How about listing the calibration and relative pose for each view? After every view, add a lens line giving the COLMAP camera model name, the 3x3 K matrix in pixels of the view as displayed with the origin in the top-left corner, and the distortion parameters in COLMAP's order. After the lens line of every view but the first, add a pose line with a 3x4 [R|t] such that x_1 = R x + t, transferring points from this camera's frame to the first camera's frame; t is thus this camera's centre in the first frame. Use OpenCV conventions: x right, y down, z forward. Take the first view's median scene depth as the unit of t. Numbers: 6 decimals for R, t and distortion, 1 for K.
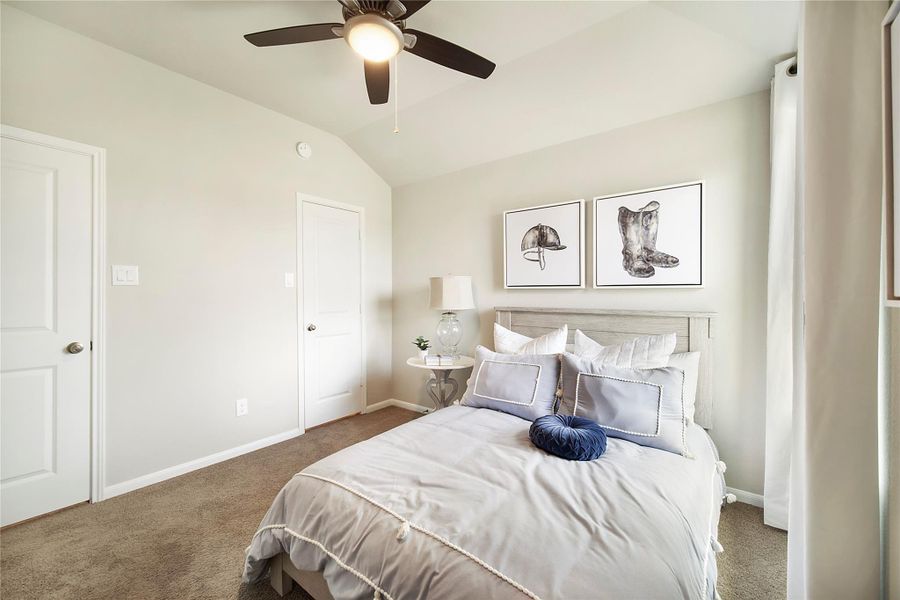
lens RADIAL K [[357.4, 0, 448.1], [0, 357.4, 300.7], [0, 0, 1]] dist [-0.003123, 0.000146]
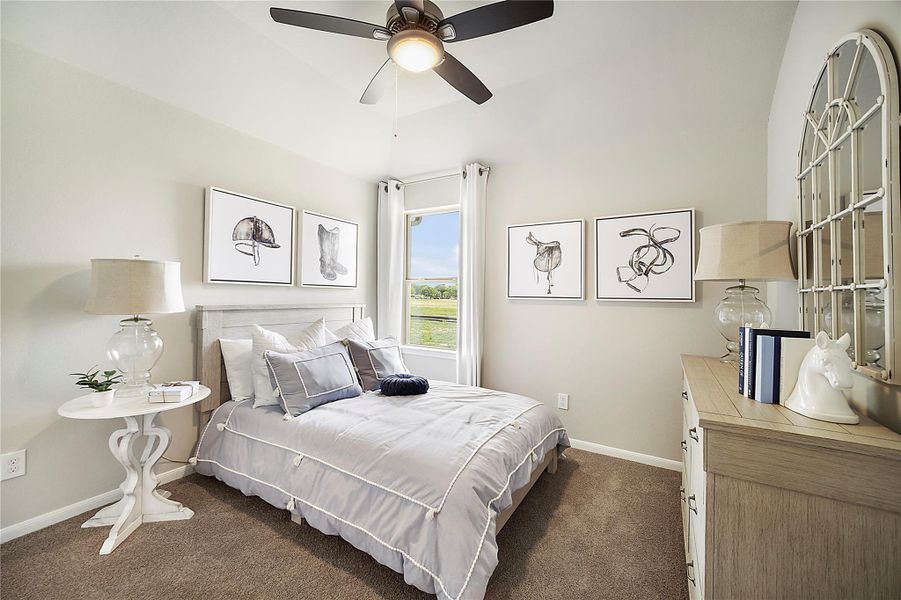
lens RADIAL K [[357.8, 0, 448.5], [0, 357.8, 292.5], [0, 0, 1]] dist [-0.003123, 0.000146]
pose [[-0.117283, 0.003100, 0.993094, -0.847792], [-0.003044, 0.999989, -0.003481, -0.013413], [-0.993094, -0.003431, -0.117272, 0.687714]]
